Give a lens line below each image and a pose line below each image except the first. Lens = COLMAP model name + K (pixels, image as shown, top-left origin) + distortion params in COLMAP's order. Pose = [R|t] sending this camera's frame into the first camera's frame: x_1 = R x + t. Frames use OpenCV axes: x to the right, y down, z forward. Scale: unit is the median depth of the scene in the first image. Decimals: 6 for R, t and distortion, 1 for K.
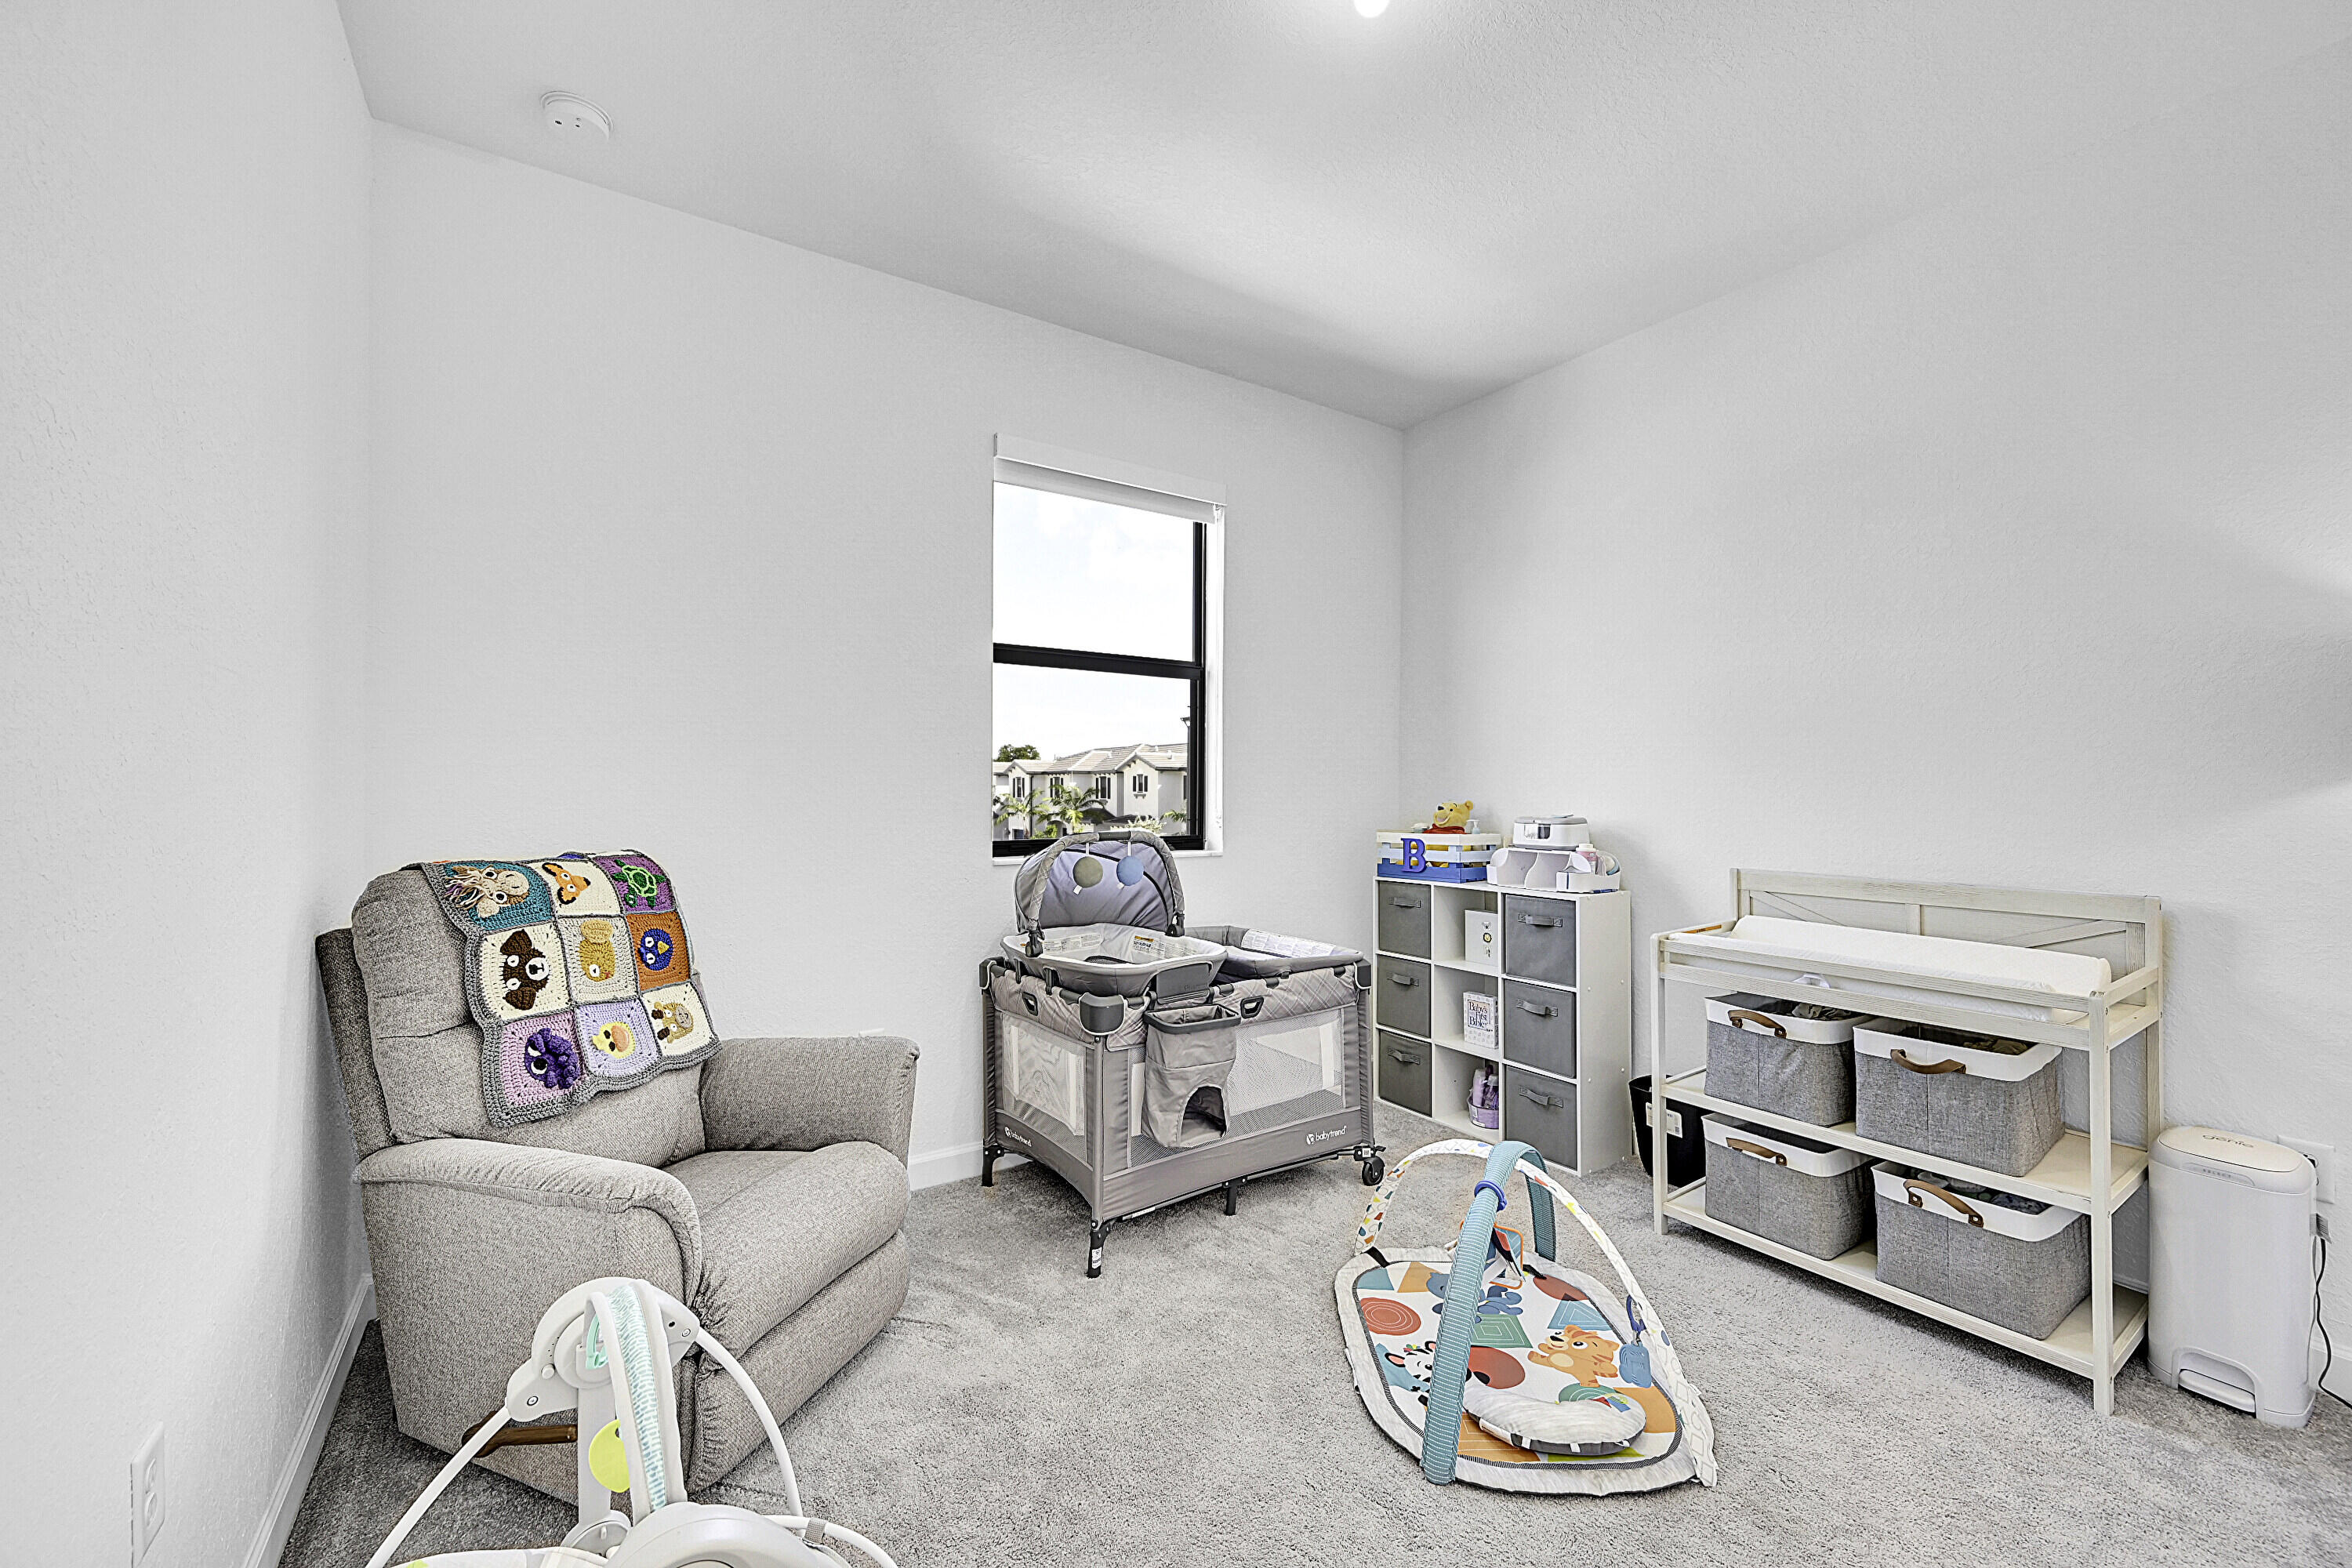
lens RADIAL K [[923.7, 0, 1175.5], [0, 923.7, 783.6], [0, 0, 1]] dist [-0.001502, 0.000938]
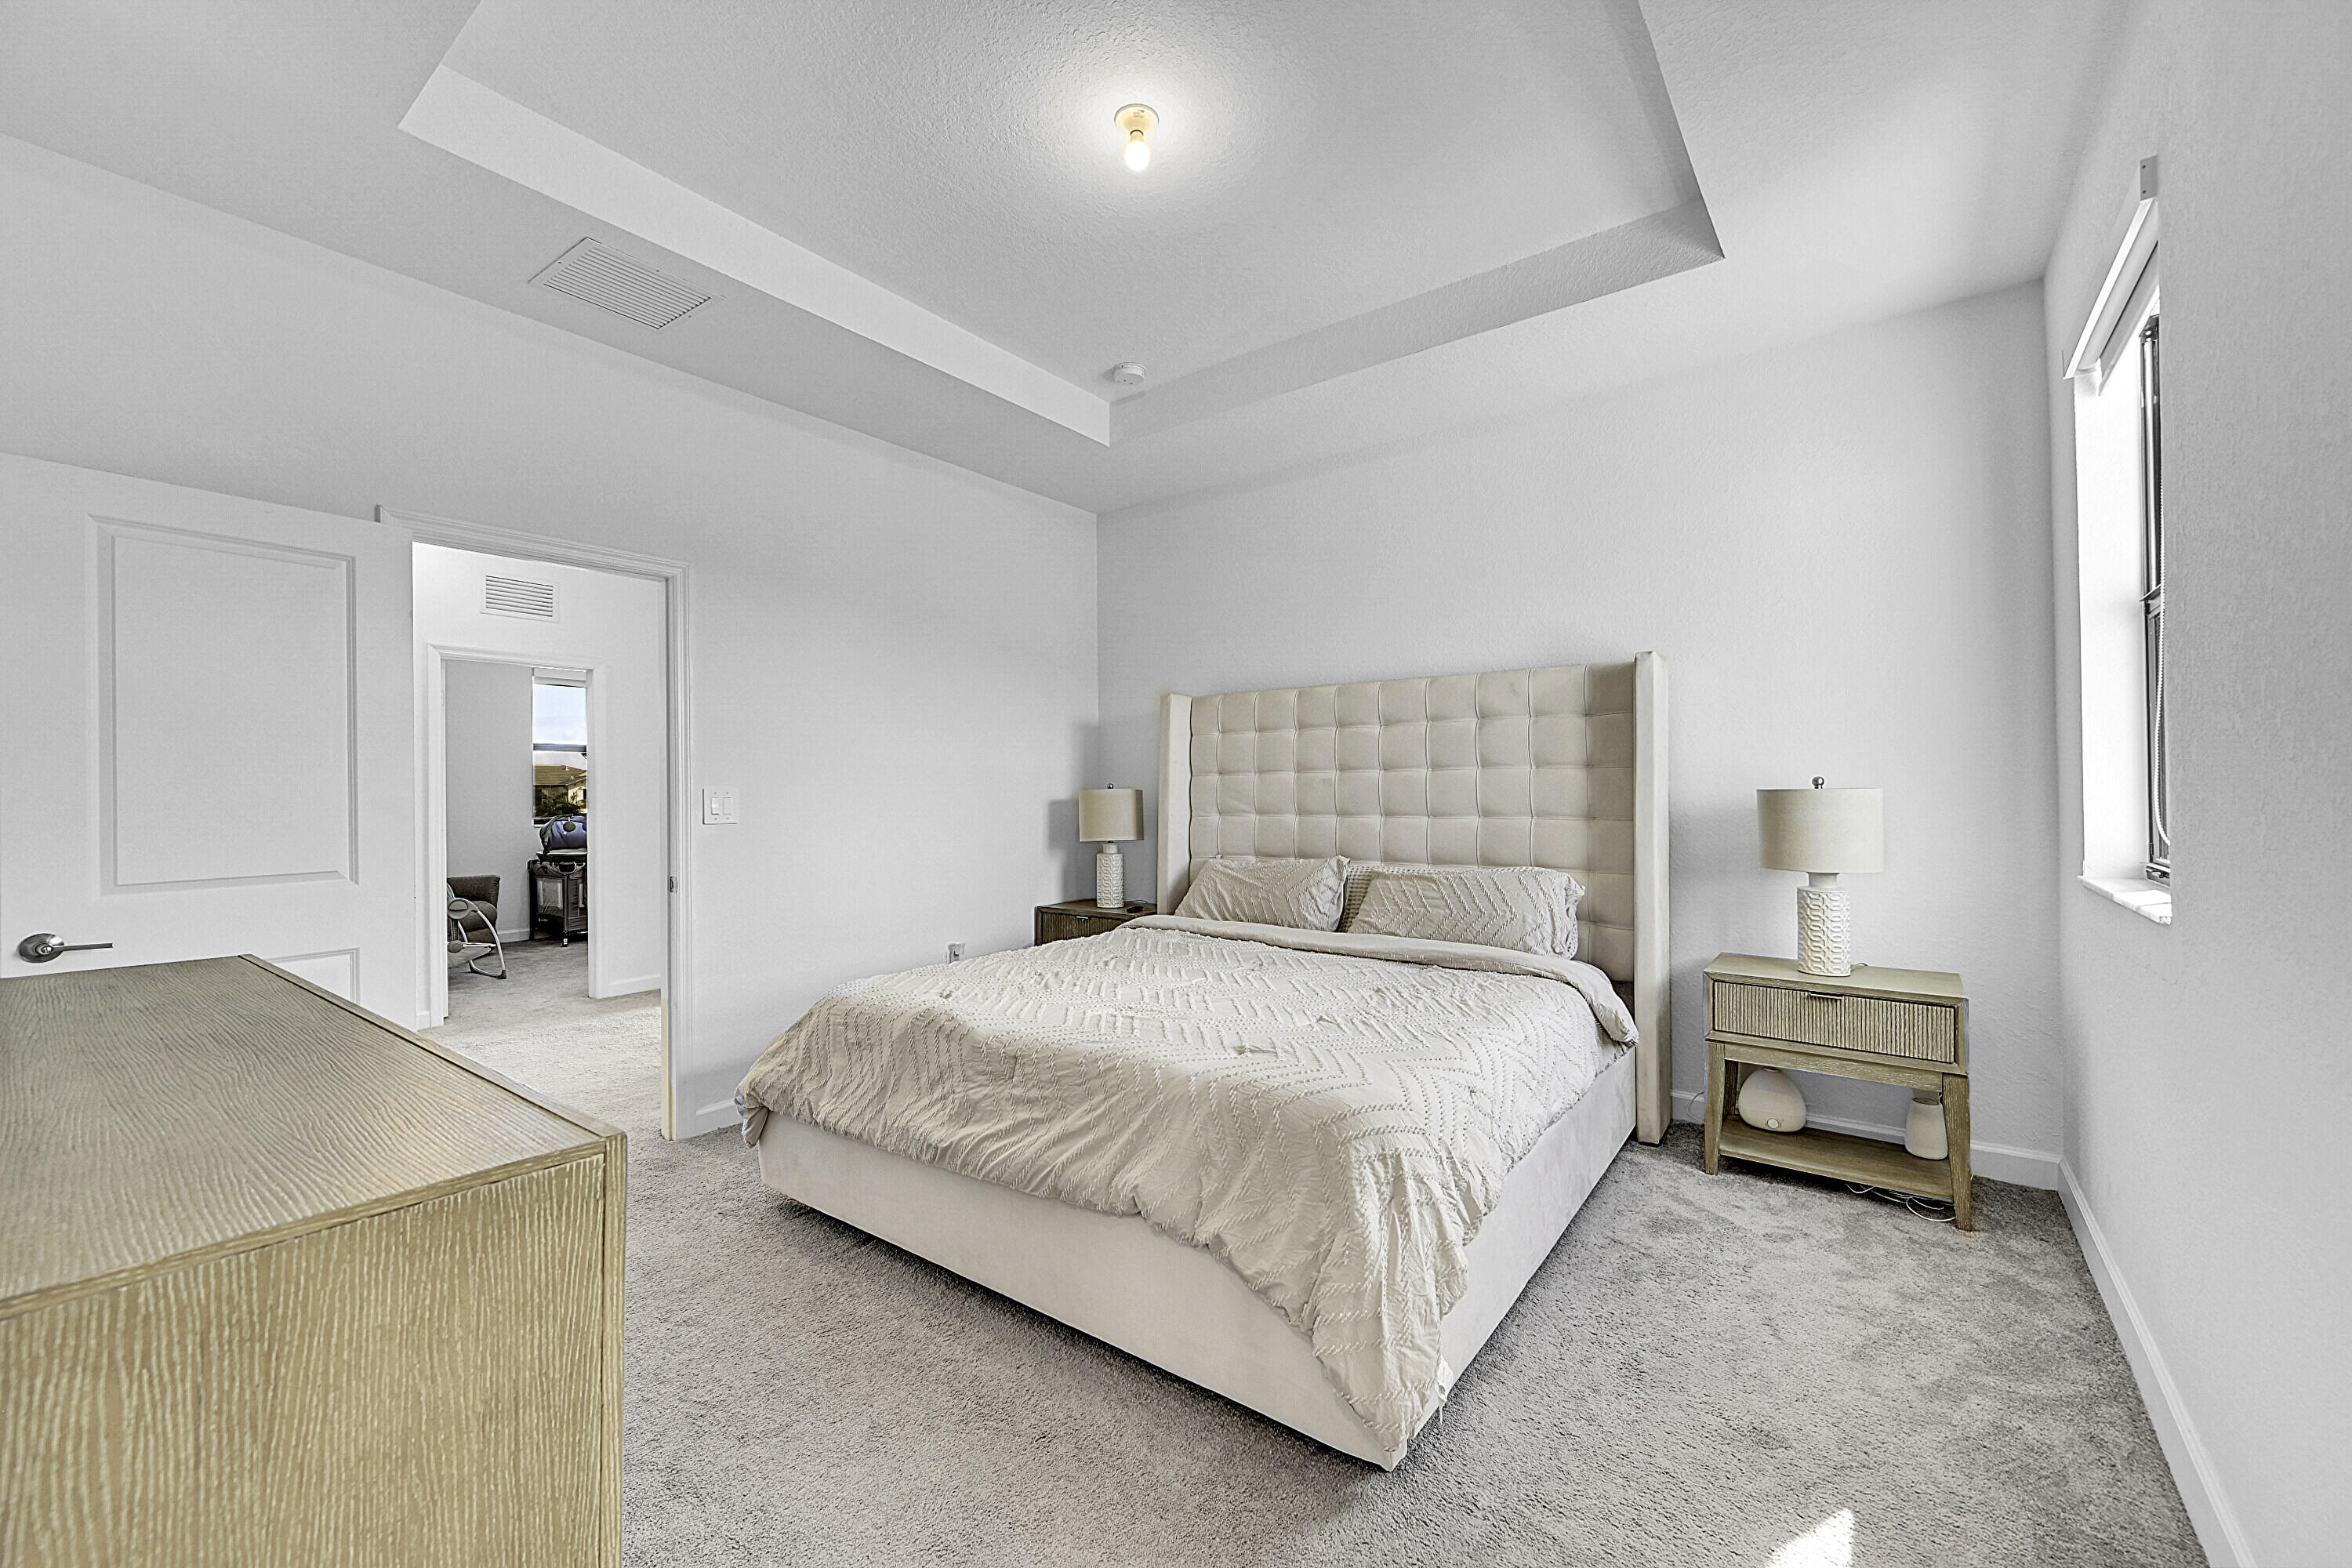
lens RADIAL K [[923.7, 0, 1182.5], [0, 923.7, 796.2], [0, 0, 1]] dist [-0.001502, 0.000938]
pose [[0.938789, -0.004409, 0.344465, 0.790475], [0.005475, 0.999983, -0.002122, 0.013721], [-0.344450, 0.003878, 0.938797, -2.655208]]
